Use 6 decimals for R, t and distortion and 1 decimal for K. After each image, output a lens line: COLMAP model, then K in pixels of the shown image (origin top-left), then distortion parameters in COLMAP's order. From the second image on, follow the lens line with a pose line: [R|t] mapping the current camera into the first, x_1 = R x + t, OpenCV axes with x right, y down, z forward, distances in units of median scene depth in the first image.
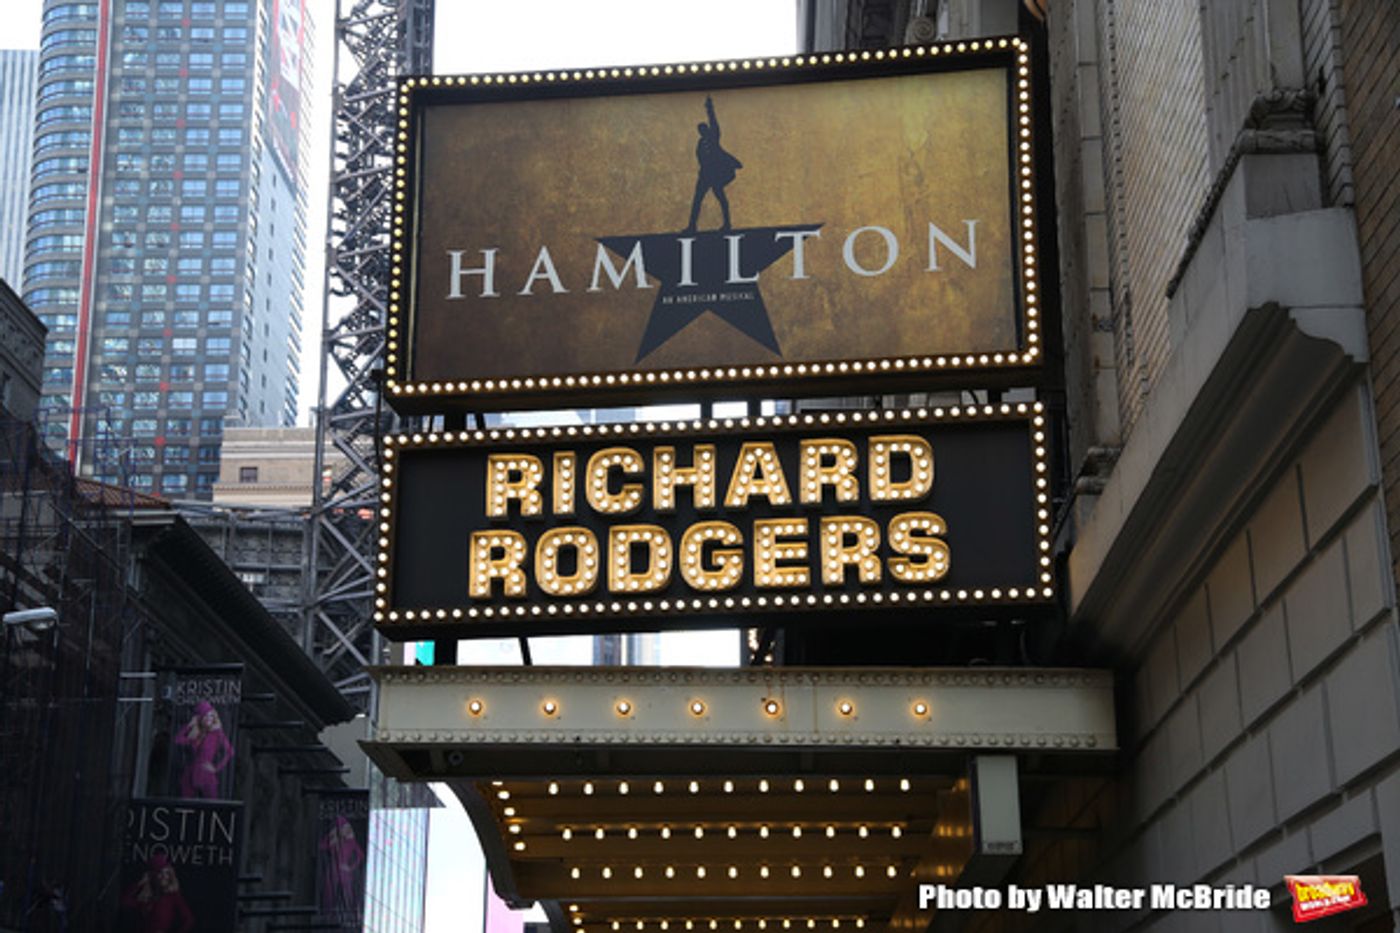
lens RADIAL K [[2110.4, 0, 708.9], [0, 2110.4, 478.9], [0, 0, 1]] dist [0.190177, 0.000000]
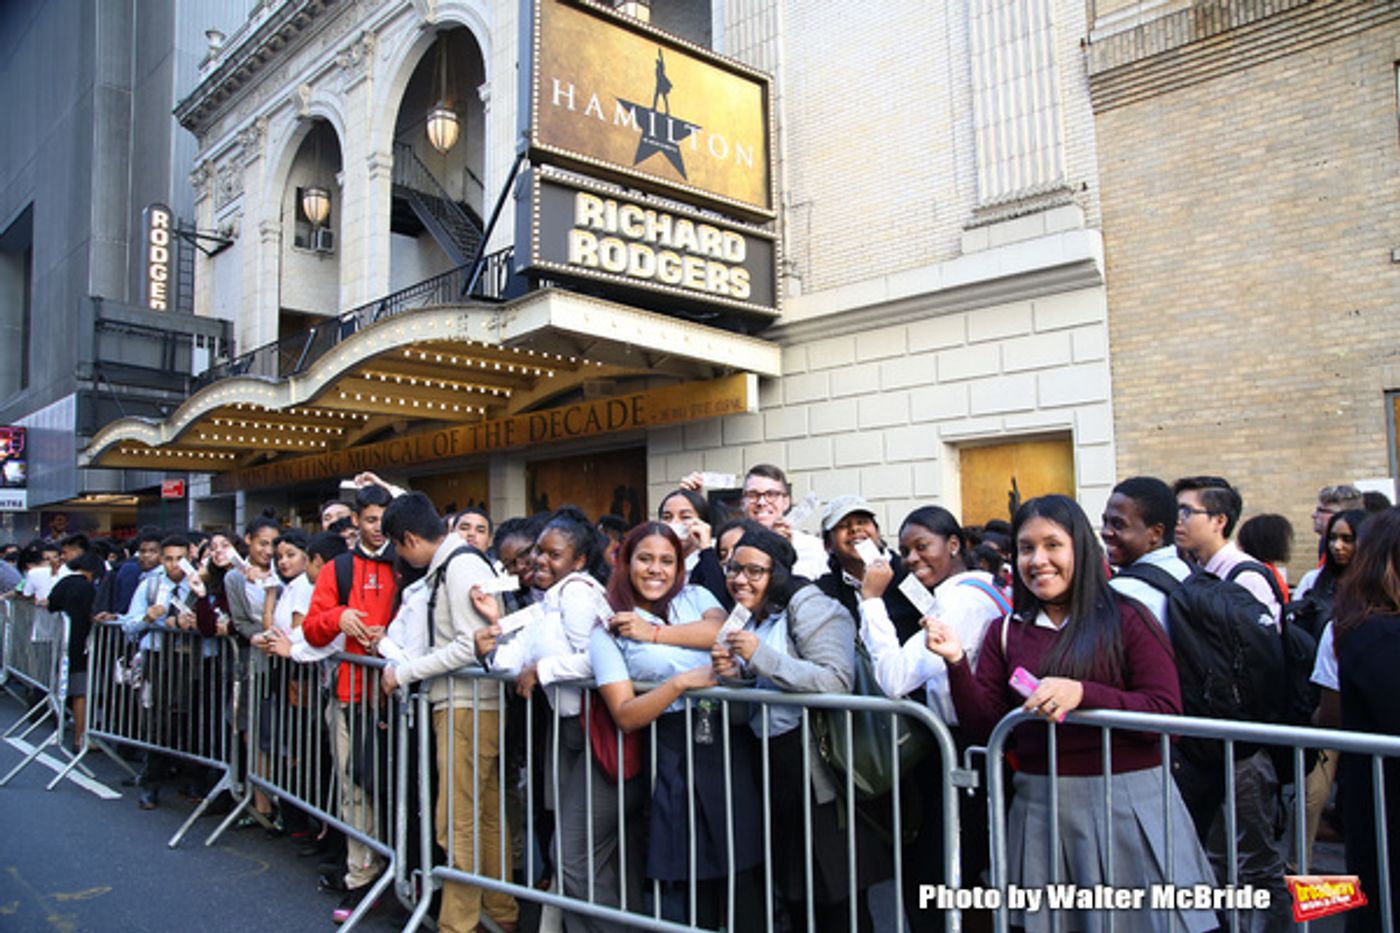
lens RADIAL K [[998.5, 0, 712.9], [0, 998.5, 502.0], [0, 0, 1]] dist [-0.122621, 0.083557]
pose [[0.659004, 0.037867, 0.751186, -0.717957], [-0.219054, 0.965099, 0.143523, 0.111526], [-0.719534, -0.259133, 0.644299, 0.232127]]
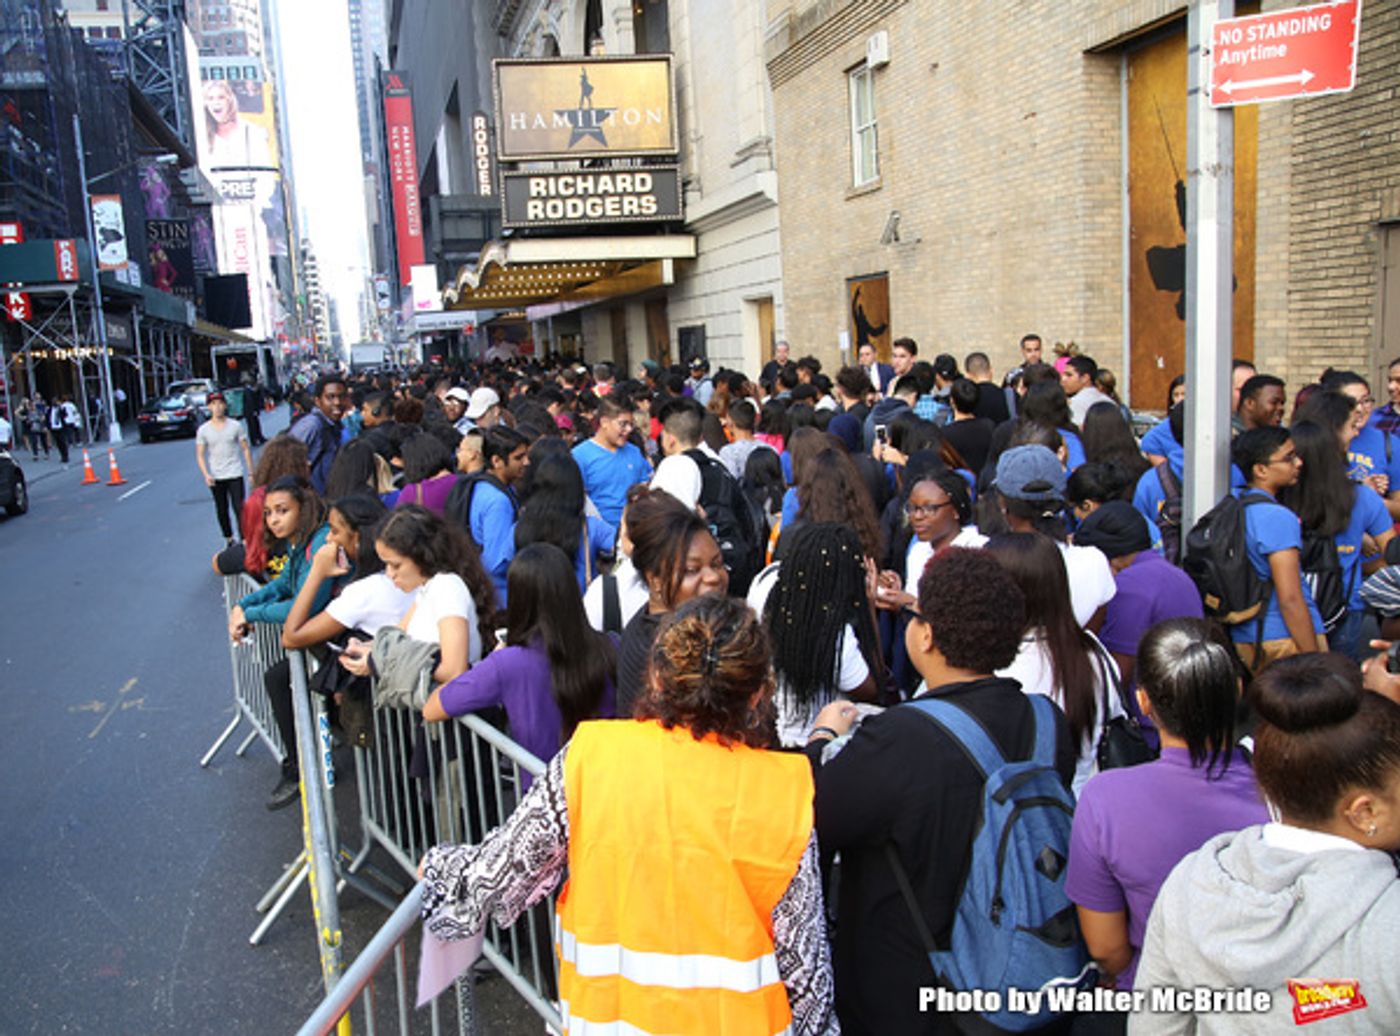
lens RADIAL K [[1119.2, 0, 635.1], [0, 1119.2, 541.7], [0, 0, 1]] dist [-0.096447, 0.049801]
pose [[0.961353, -0.101484, 0.255933, -0.482229], [-0.026105, 0.891798, 0.451679, -0.318609], [-0.274079, -0.440904, 0.854684, -0.945785]]
